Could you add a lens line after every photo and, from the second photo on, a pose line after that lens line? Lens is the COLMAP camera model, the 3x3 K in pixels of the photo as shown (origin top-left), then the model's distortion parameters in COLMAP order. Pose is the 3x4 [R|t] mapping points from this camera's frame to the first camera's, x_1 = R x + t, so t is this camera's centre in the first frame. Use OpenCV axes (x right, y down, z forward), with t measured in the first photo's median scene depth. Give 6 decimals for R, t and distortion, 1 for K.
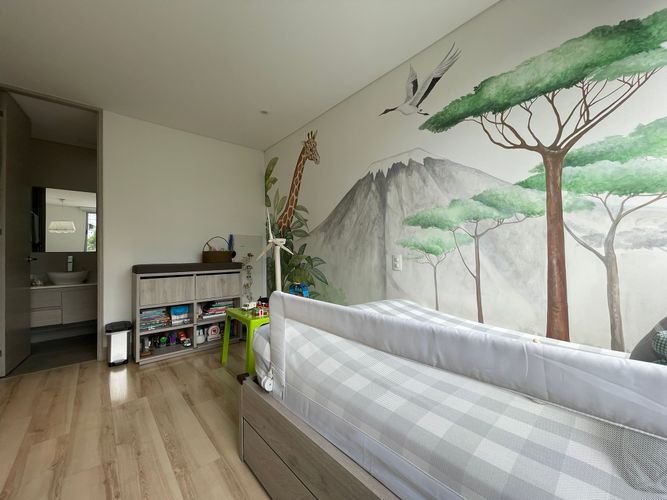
lens RADIAL K [[267.5, 0, 335.3], [0, 267.5, 250.8], [0, 0, 1]] dist [-0.003586, 0.000680]
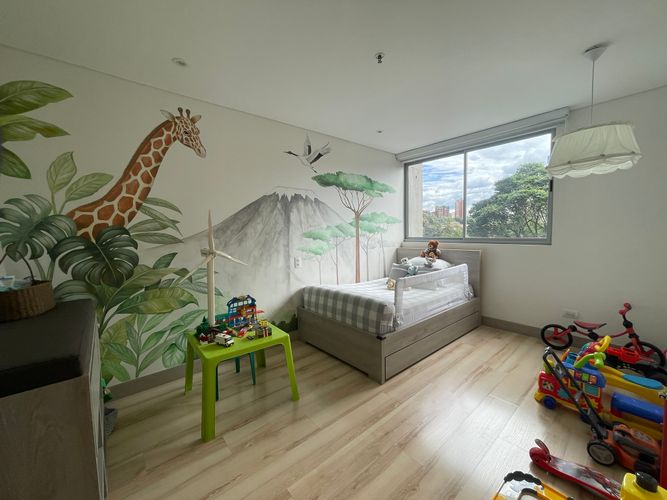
lens RADIAL K [[267.5, 0, 334.2], [0, 267.5, 250.8], [0, 0, 1]] dist [-0.003586, 0.000680]
pose [[0.020167, -0.058145, 0.998104, -1.215749], [0.008667, 0.998280, 0.057980, -0.102167], [-0.999759, 0.007481, 0.020636, 0.764733]]
